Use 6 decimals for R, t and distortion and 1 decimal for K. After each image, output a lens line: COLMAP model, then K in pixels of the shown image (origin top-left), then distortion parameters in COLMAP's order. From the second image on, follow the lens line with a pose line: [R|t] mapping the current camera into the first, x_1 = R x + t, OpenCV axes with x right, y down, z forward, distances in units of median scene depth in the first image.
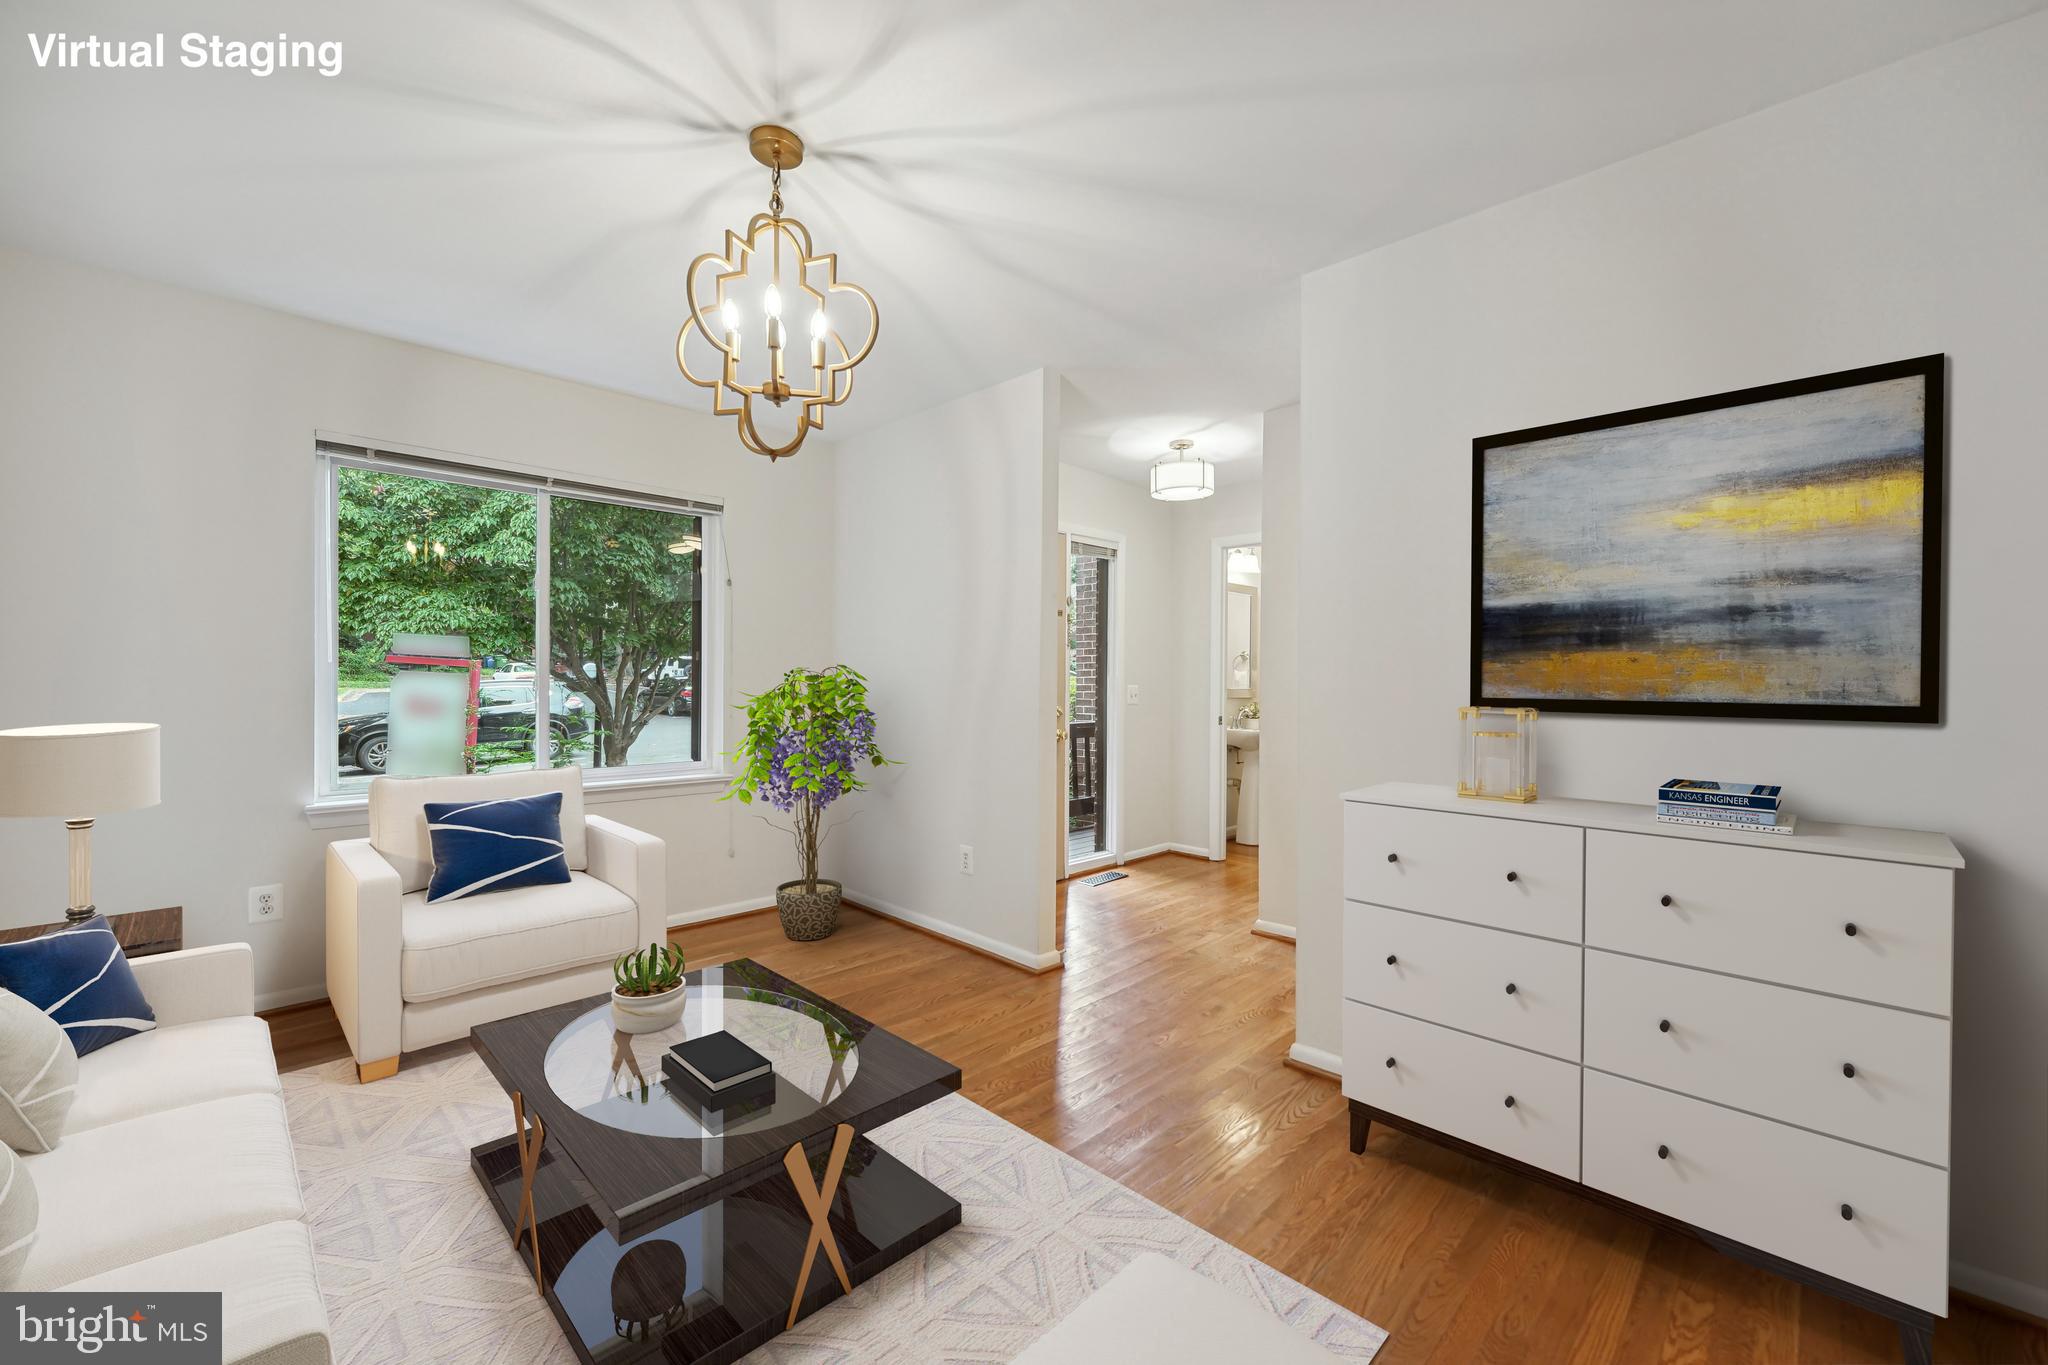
lens RADIAL K [[833.8, 0, 1024.0], [0, 833.8, 684.9], [0, 0, 1]] dist [0.017031, -0.000697]
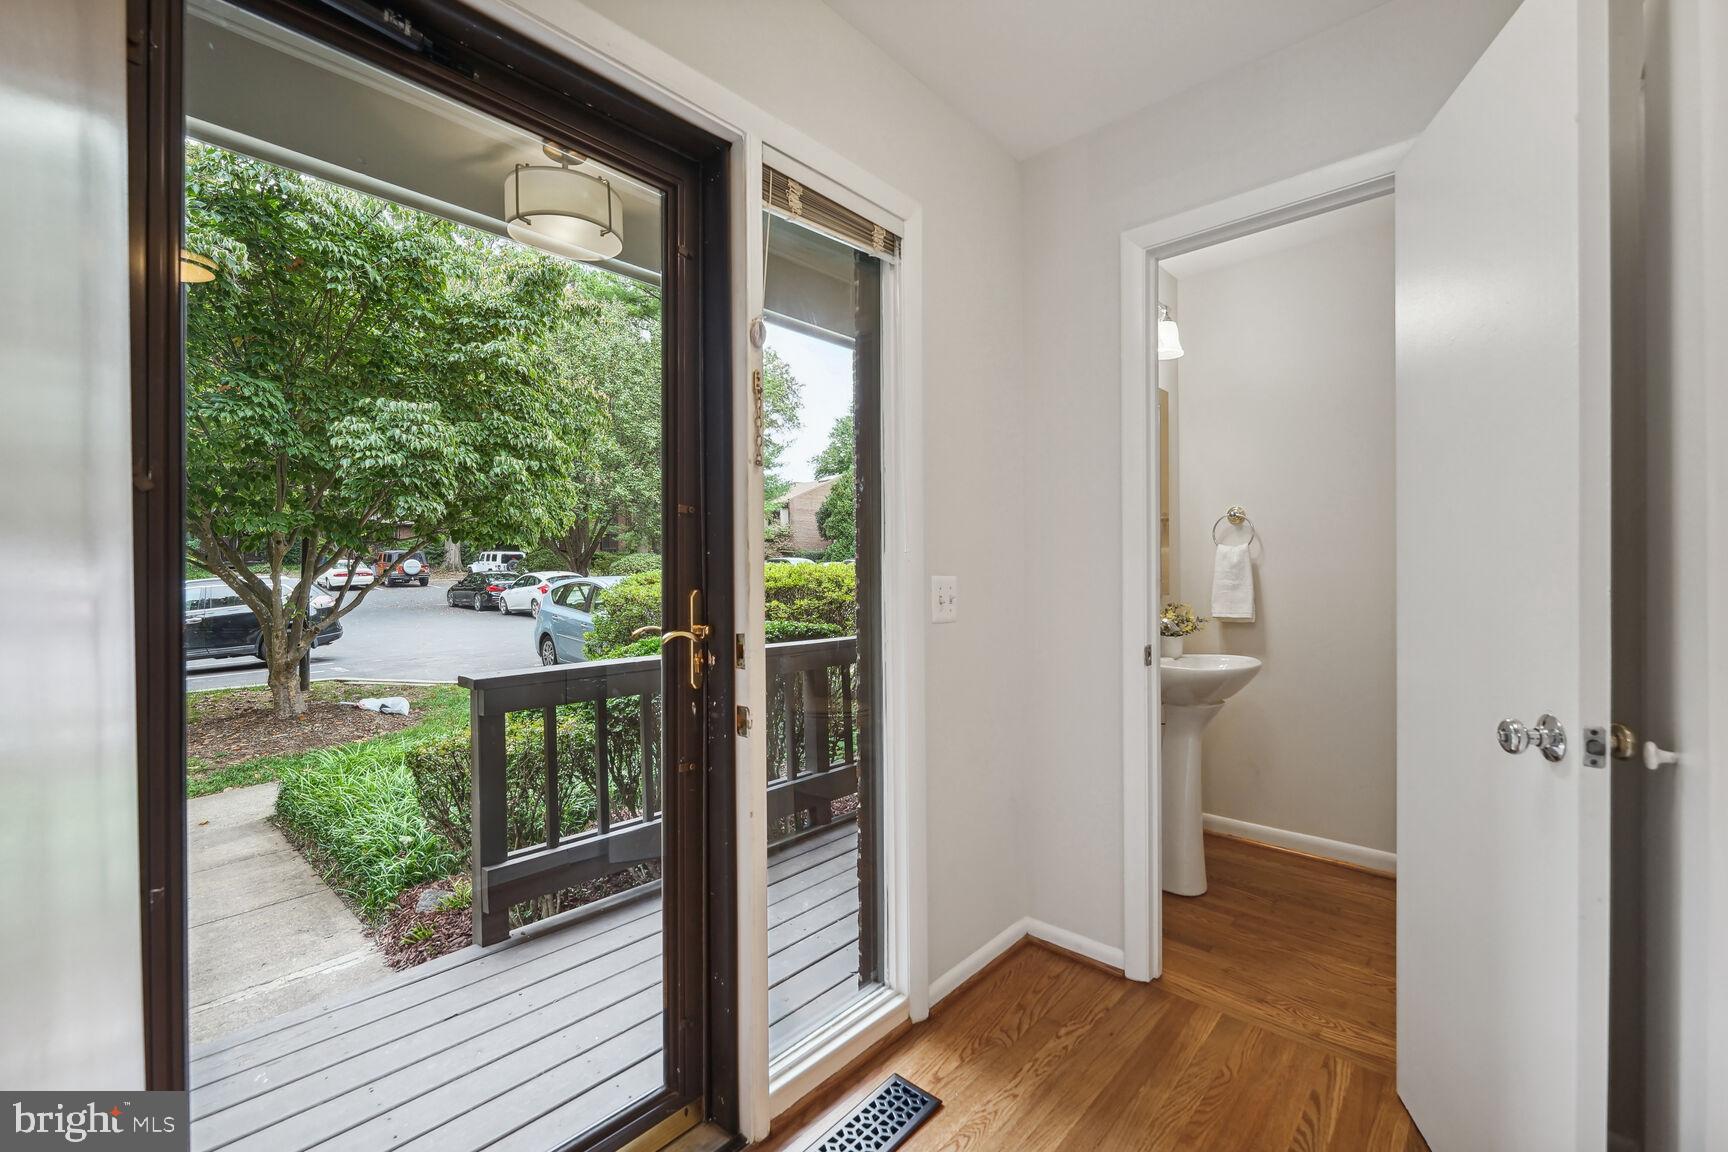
lens RADIAL K [[703.5, 0, 863.4], [0, 703.5, 572.2], [0, 0, 1]] dist [0.017031, -0.000697]
pose [[0.999475, -0.012035, 0.030071, 0.078745], [0.012149, 0.999920, -0.003608, -0.000755], [-0.030025, 0.003971, 0.999541, 0.641727]]
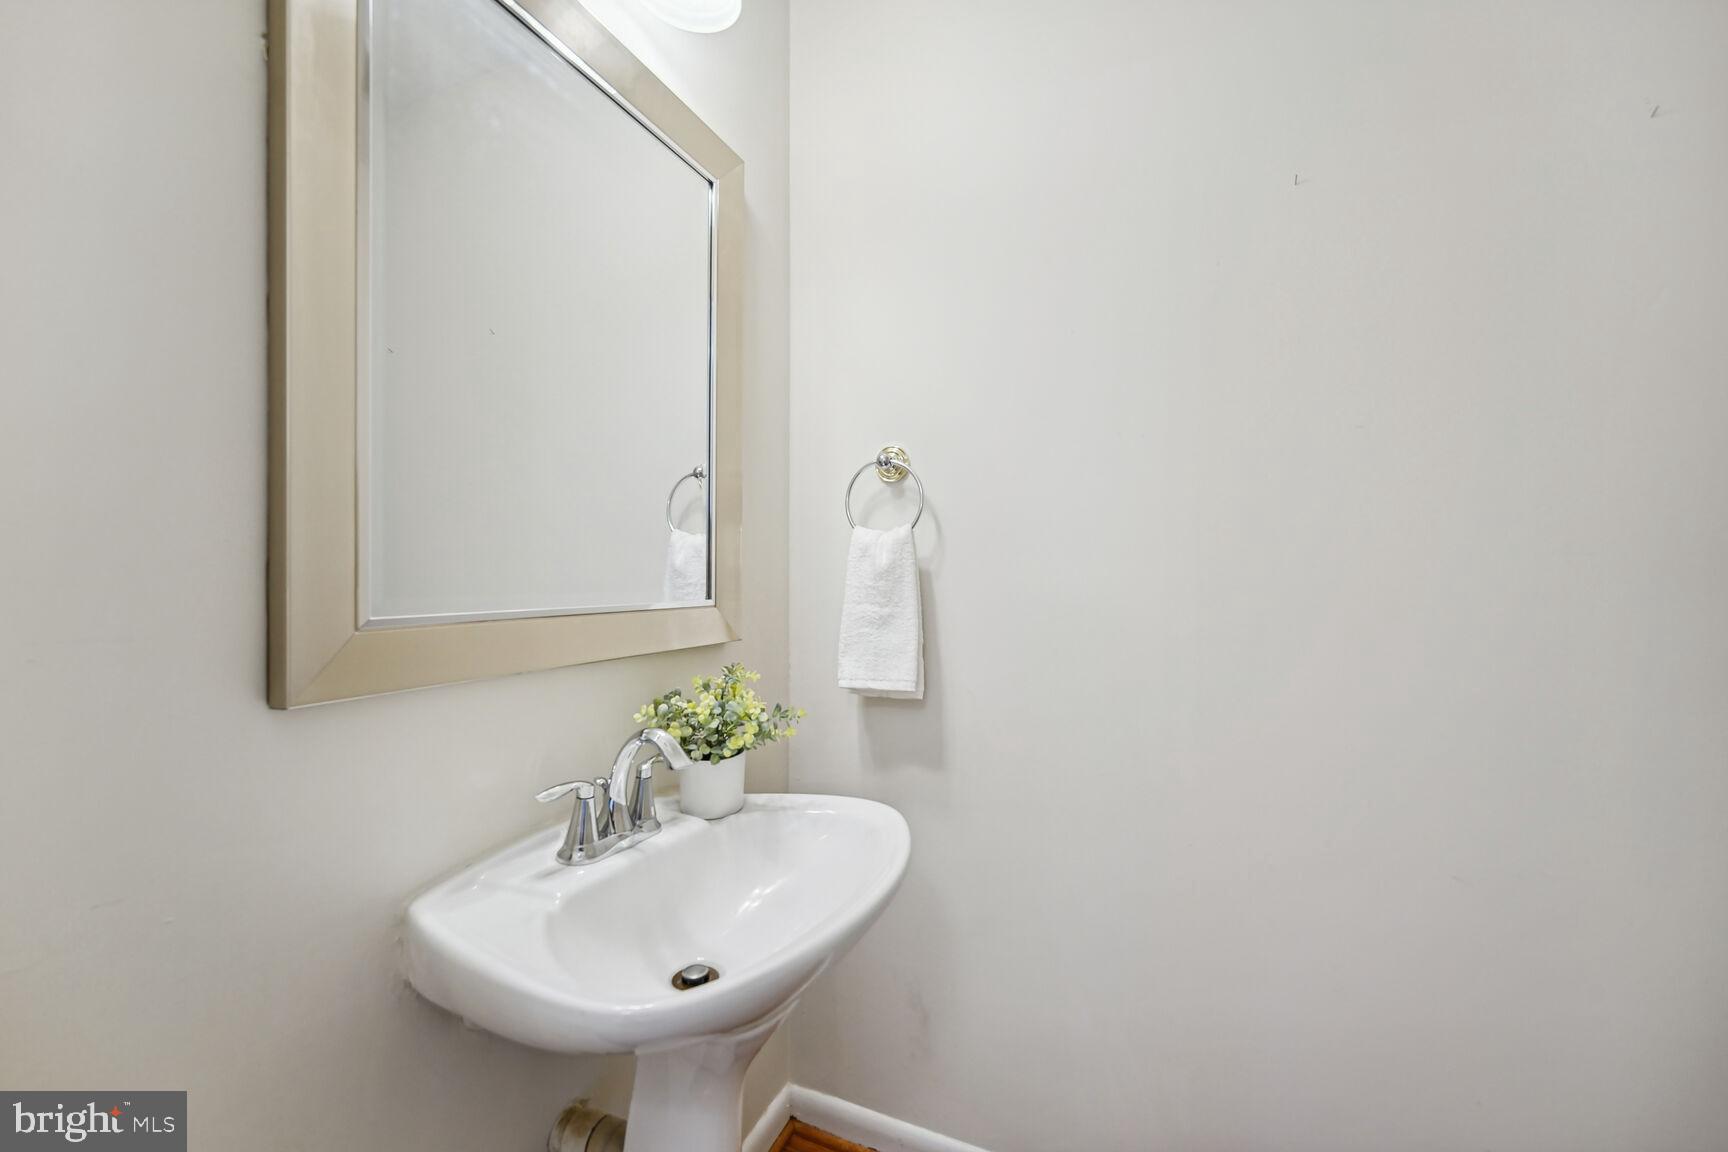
lens RADIAL K [[703.5, 0, 864.1], [0, 703.5, 576.1], [0, 0, 1]] dist [0.017031, -0.000697]
pose [[0.932458, 0.004268, 0.361254, 0.203911], [-0.004664, 0.999989, 0.000224, -0.002337], [-0.361249, -0.001893, 0.932467, 0.829406]]
